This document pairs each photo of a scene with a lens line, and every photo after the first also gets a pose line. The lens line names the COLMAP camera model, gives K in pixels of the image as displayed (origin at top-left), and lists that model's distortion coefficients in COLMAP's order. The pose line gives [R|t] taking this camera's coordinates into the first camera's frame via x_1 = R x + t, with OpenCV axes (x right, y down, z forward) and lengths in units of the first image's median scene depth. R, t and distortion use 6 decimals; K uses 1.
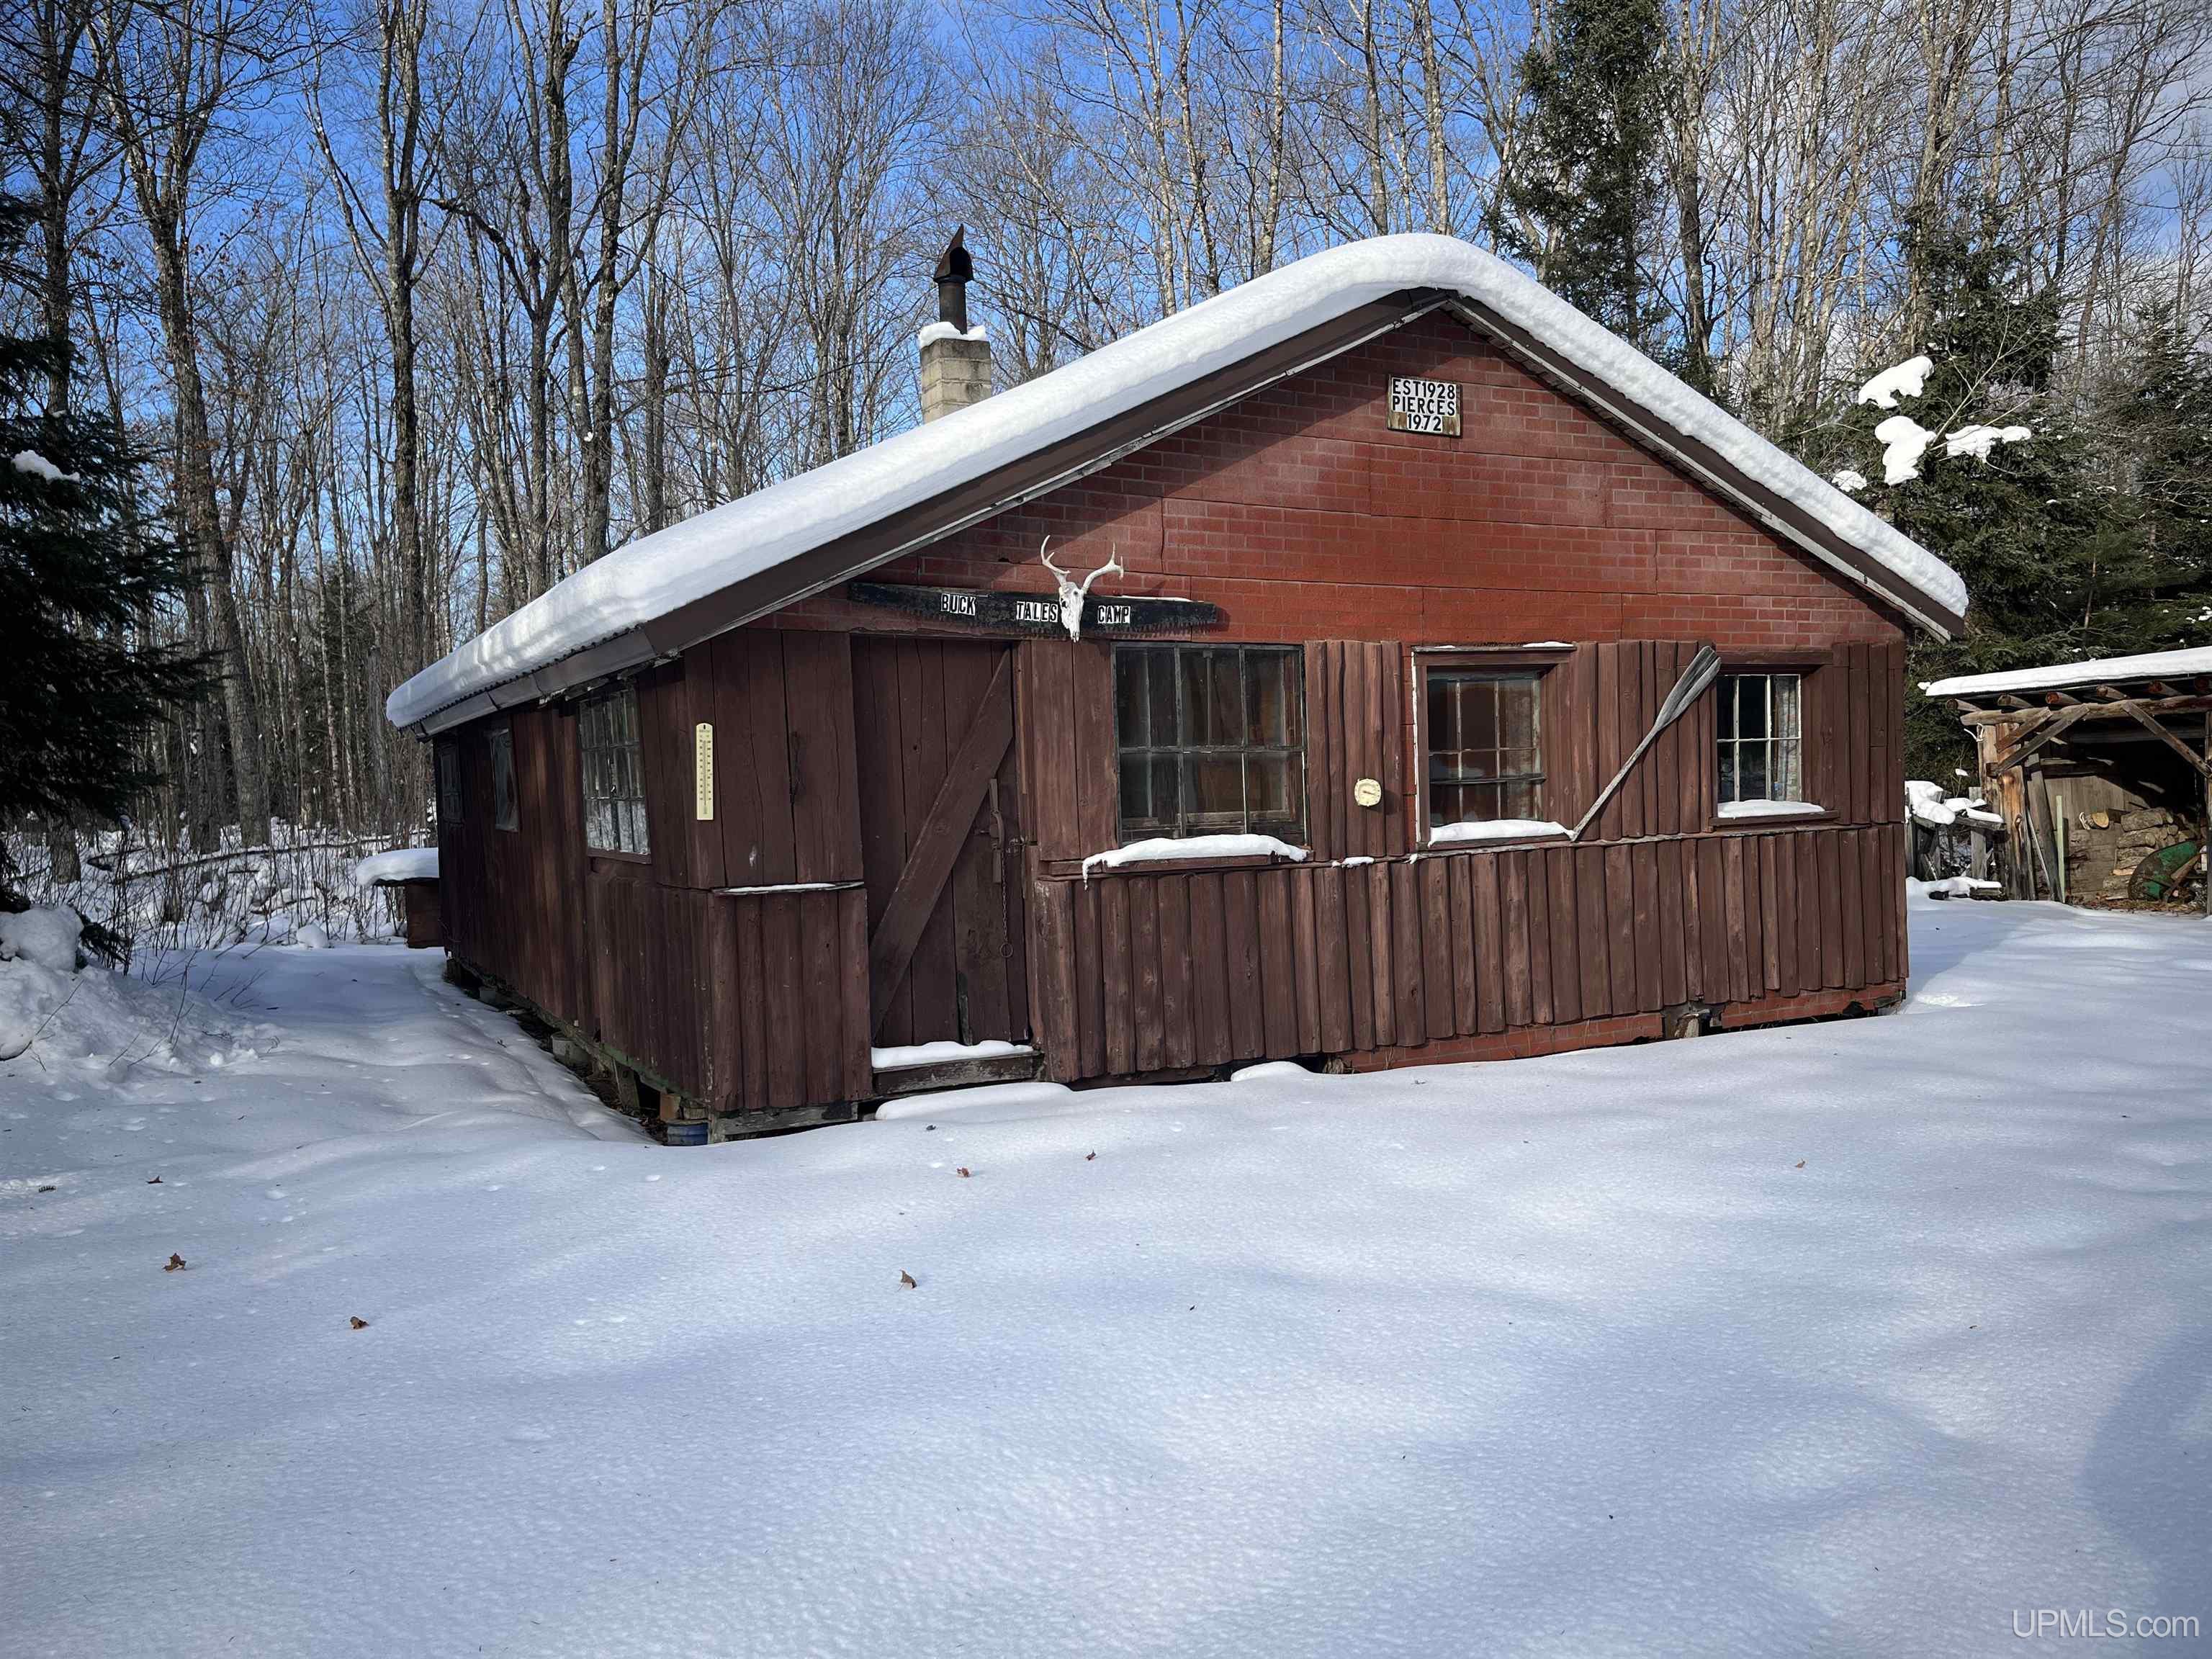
lens RADIAL K [[1678.0, 0, 1103.7], [0, 1678.0, 827.1], [0, 0, 1]] dist [0.055656, -0.076281]
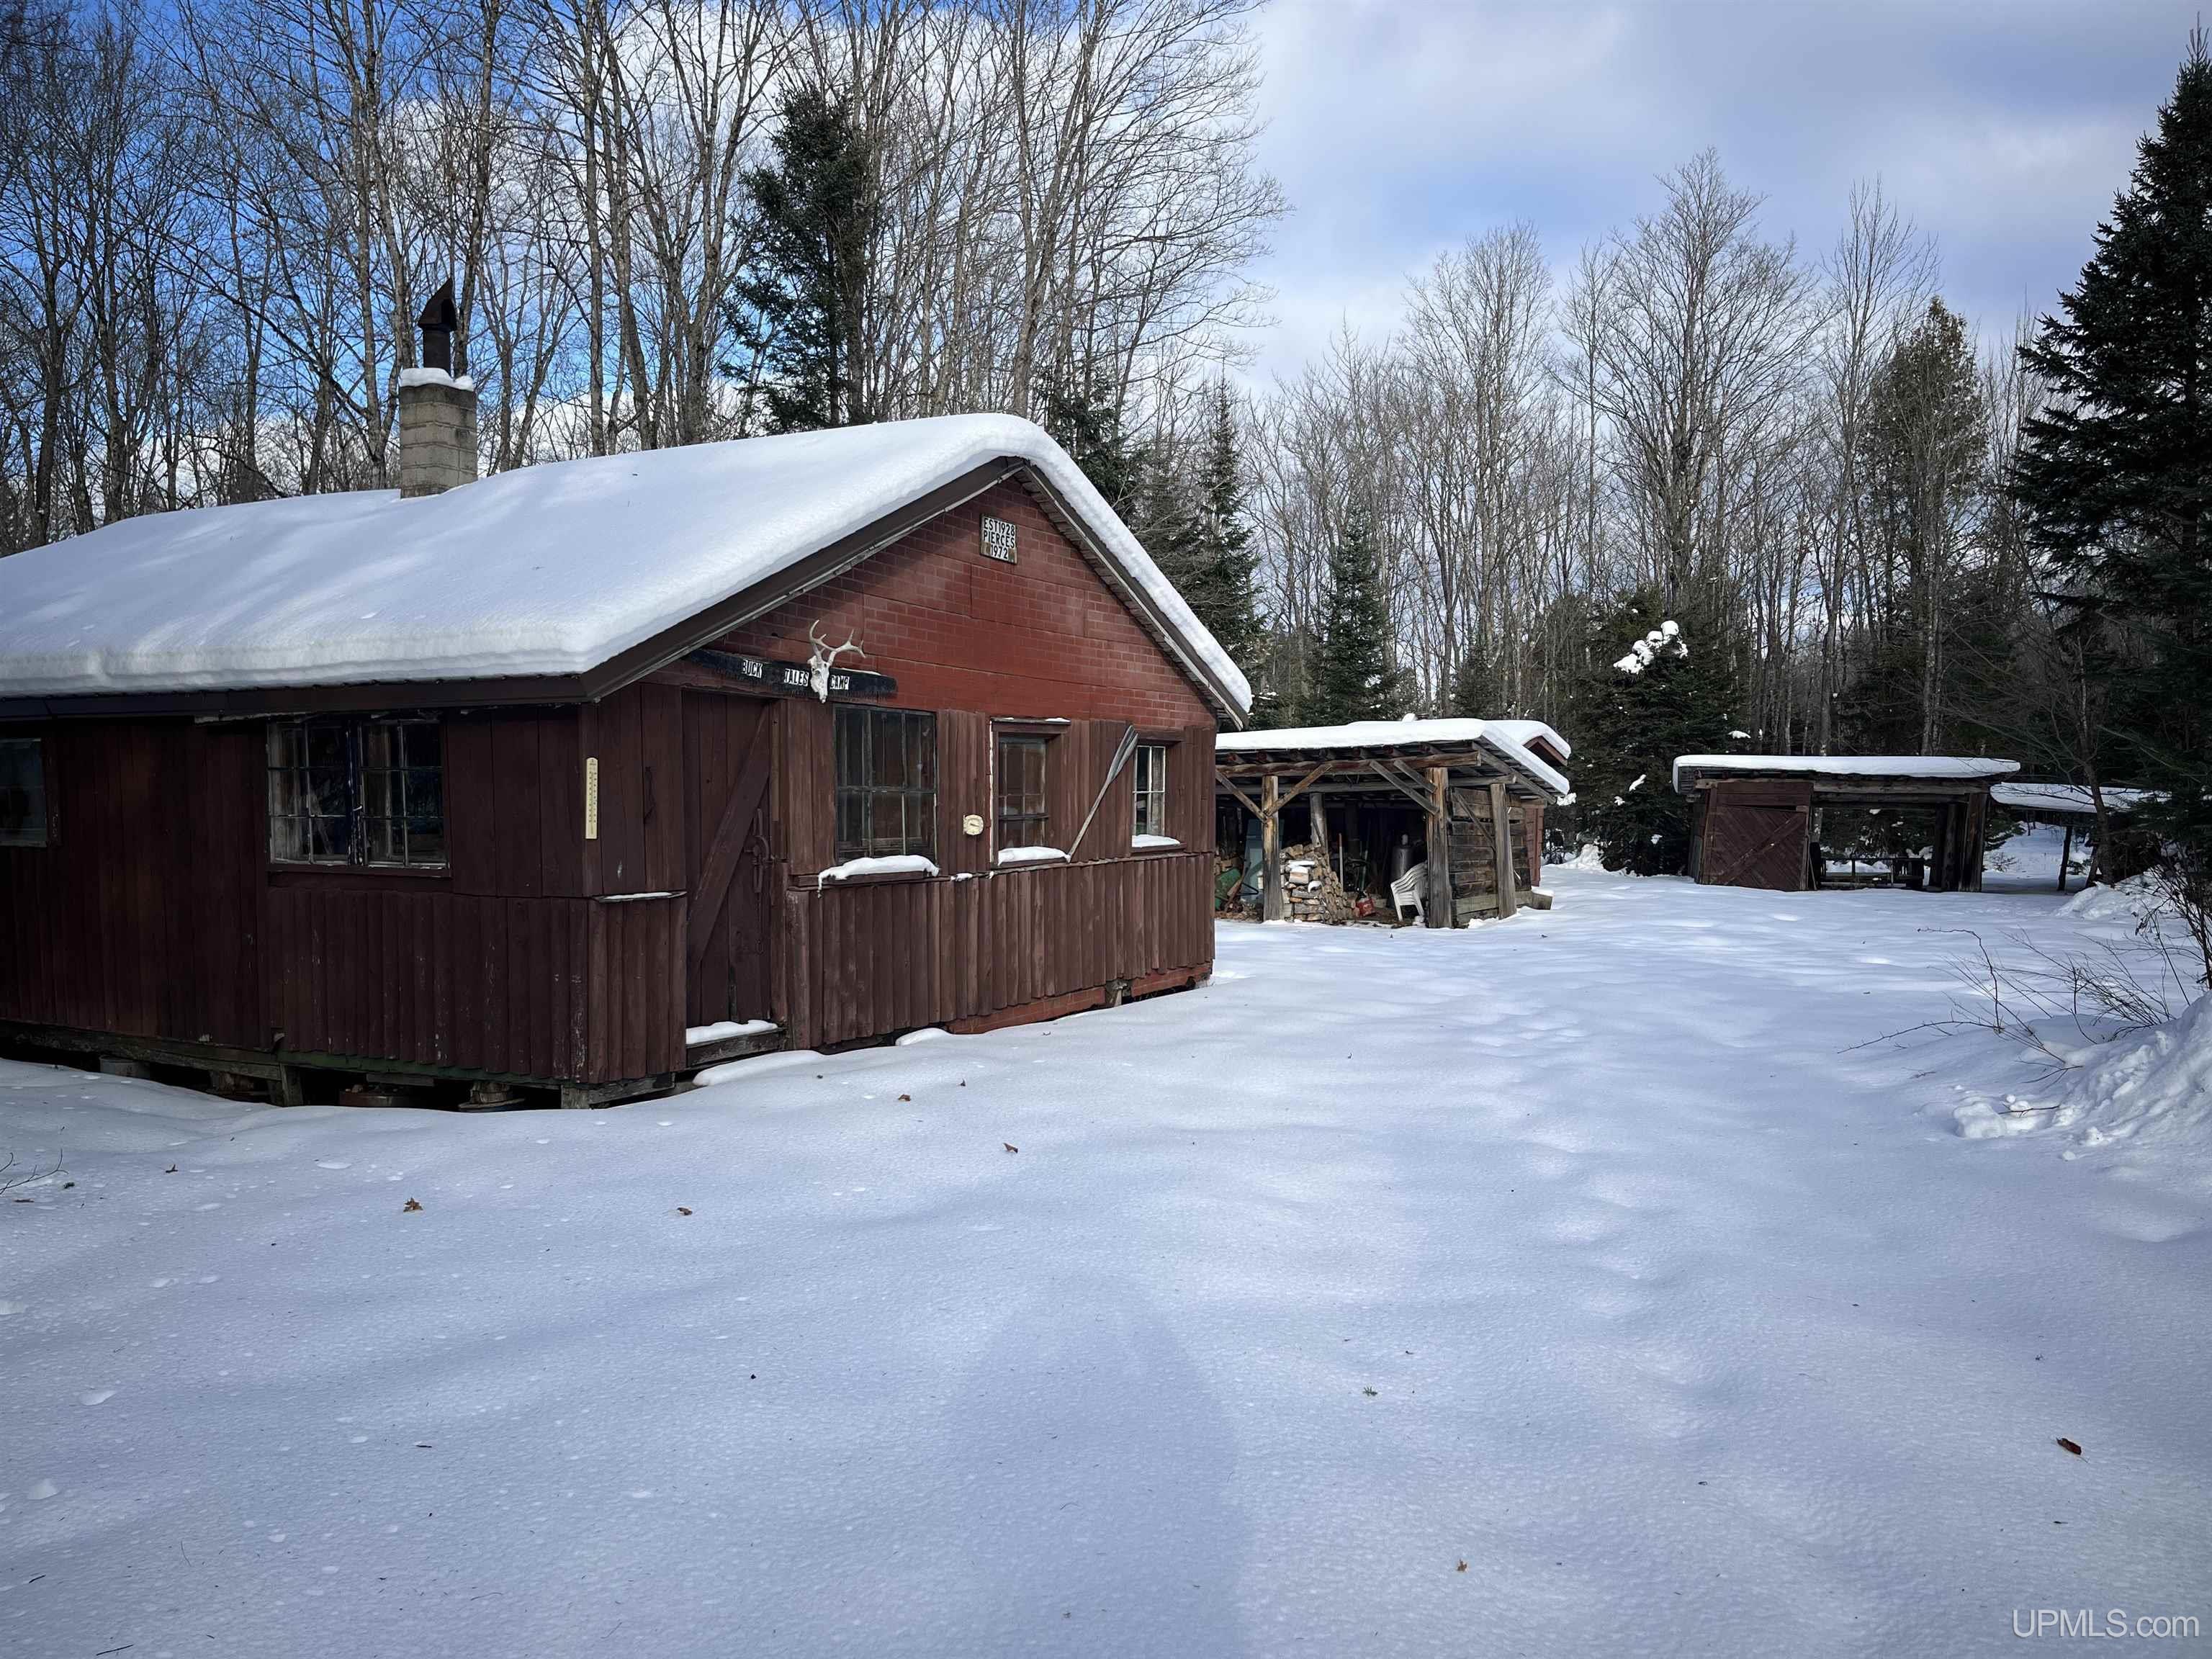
lens RADIAL K [[1678.0, 0, 1110.9], [0, 1678.0, 832.3], [0, 0, 1]] dist [0.055656, -0.076281]
pose [[0.819083, 0.016690, 0.573433, -0.539528], [-0.008954, 0.999827, -0.016311, 0.006327], [-0.573606, 0.008226, 0.819090, -0.162333]]
